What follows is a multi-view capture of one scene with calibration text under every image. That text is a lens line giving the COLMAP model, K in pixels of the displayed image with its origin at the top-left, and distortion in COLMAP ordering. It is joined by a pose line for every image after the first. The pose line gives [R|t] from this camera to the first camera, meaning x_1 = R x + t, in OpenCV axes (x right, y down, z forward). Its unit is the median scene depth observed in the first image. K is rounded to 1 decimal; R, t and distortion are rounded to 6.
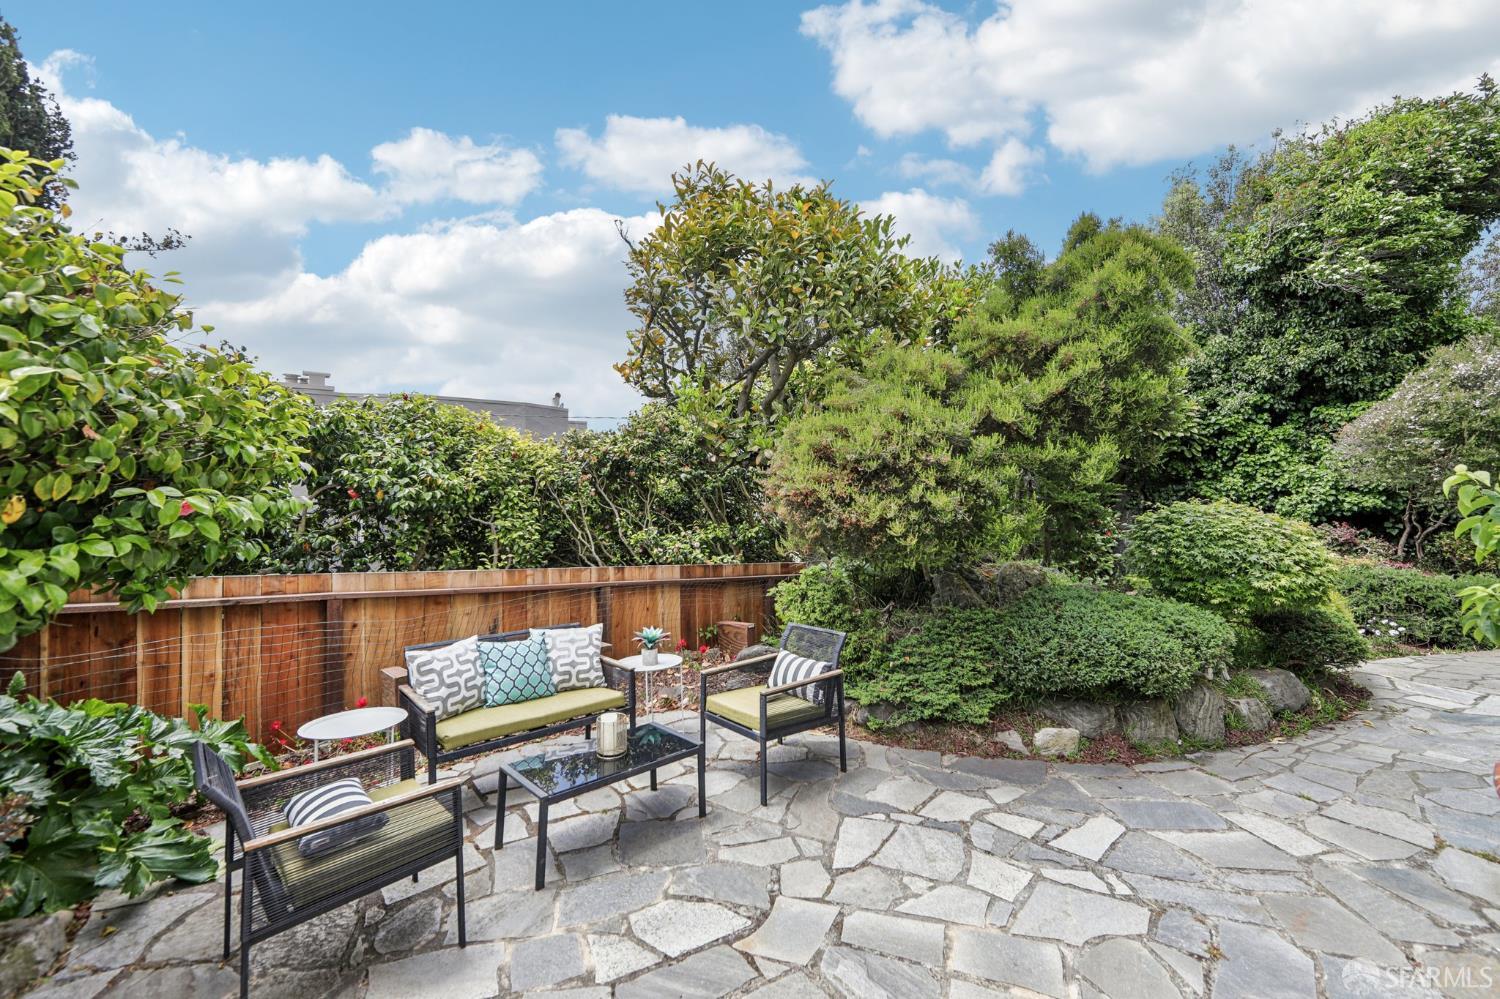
lens RADIAL K [[596.9, 0, 778.5], [0, 596.9, 478.3], [0, 0, 1]] dist [-0.000752, 0.000165]
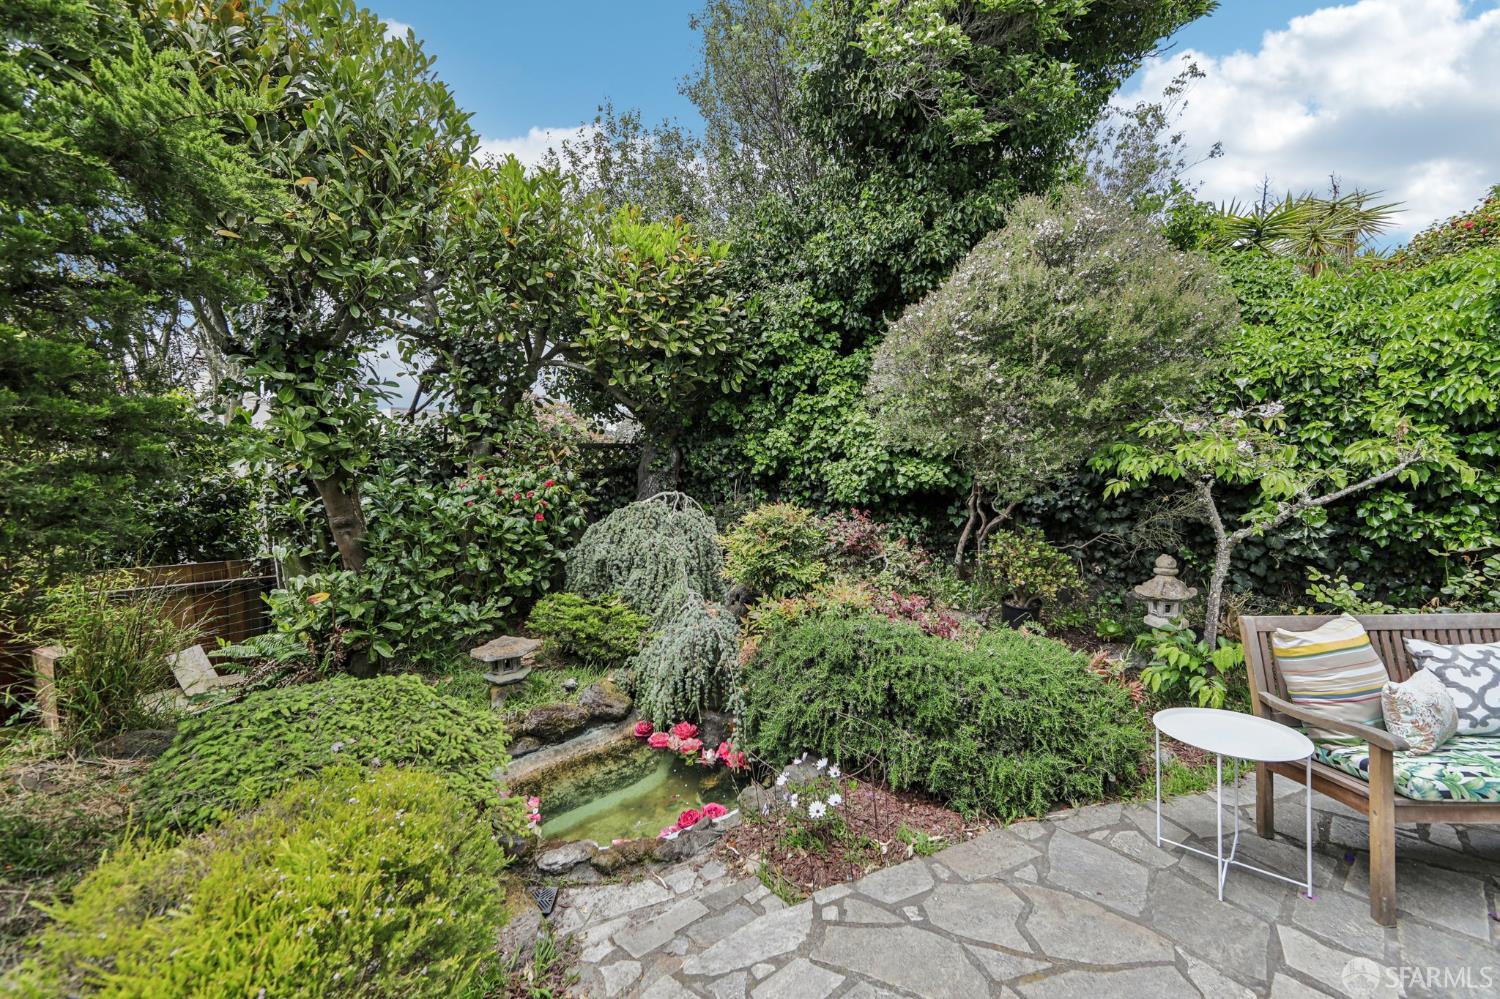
lens RADIAL K [[596.9, 0, 747.8], [0, 596.9, 500.5], [0, 0, 1]] dist [-0.000752, 0.000165]
pose [[0.942317, 0.015786, 0.334349, 0.569212], [-0.054445, 0.992813, 0.106572, 0.009240], [-0.330264, -0.118628, 0.936404, 0.445455]]
